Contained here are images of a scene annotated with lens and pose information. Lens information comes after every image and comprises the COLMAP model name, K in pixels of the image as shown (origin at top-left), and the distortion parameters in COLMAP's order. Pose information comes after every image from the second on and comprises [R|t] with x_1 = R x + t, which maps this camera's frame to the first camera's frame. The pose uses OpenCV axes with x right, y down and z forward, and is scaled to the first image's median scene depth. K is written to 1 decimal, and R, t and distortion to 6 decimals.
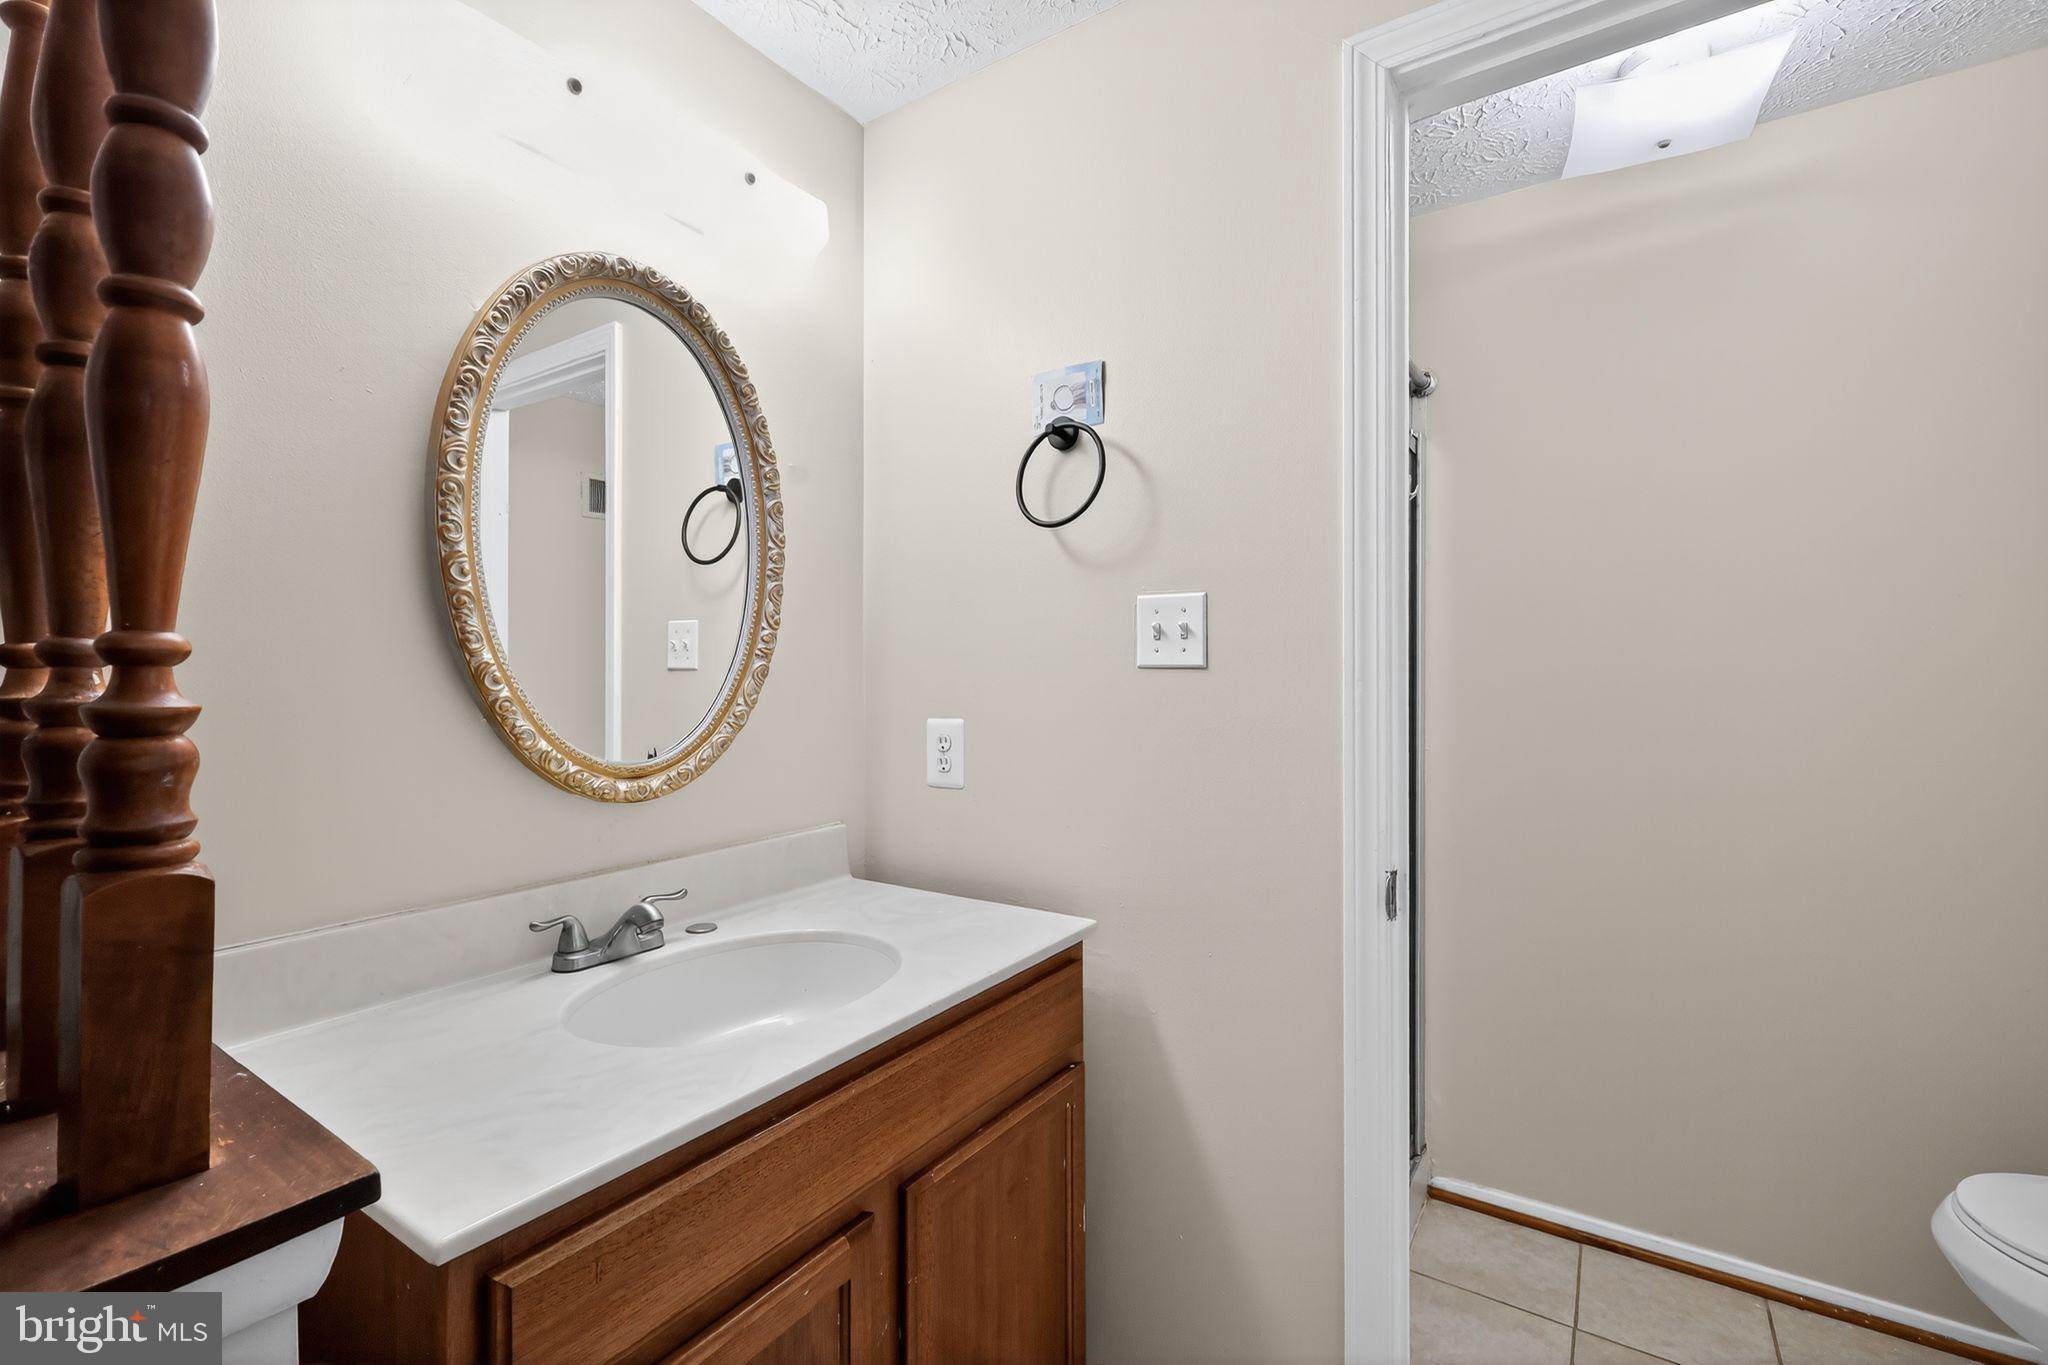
lens RADIAL K [[894.1, 0, 1017.8], [0, 894.1, 674.5], [0, 0, 1]] dist [0.001125, 0.000885]
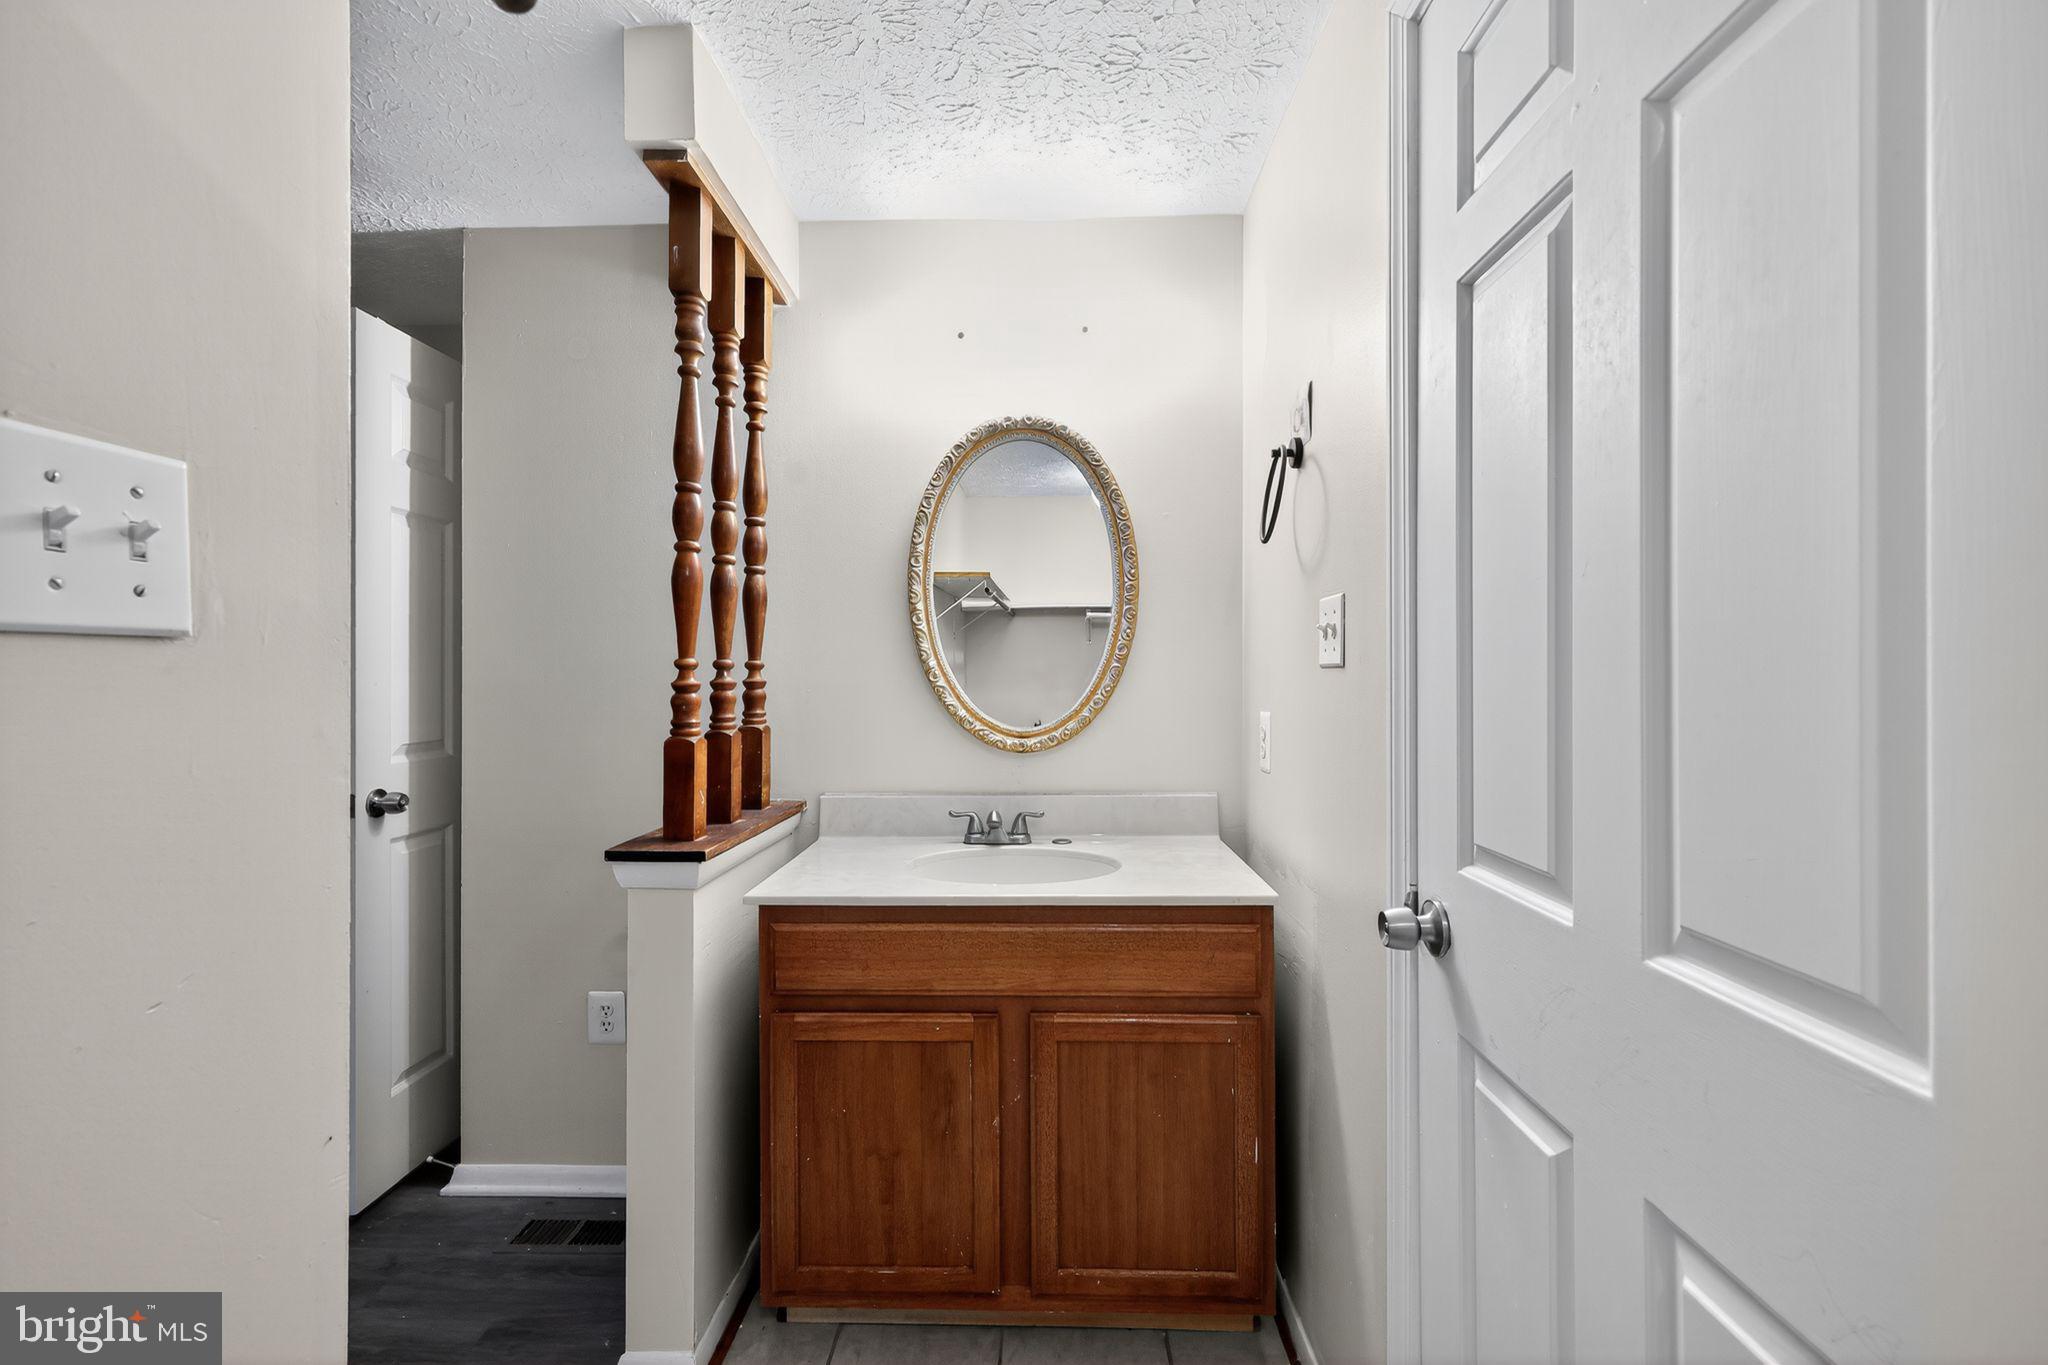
lens RADIAL K [[894.1, 0, 1027.2], [0, 894.1, 675.6], [0, 0, 1]] dist [0.001125, 0.000885]
pose [[0.556221, 0.004846, -0.831020, 0.898324], [0.001780, 0.999974, 0.007023, -0.006187], [0.831032, -0.005385, 0.556198, 0.117335]]
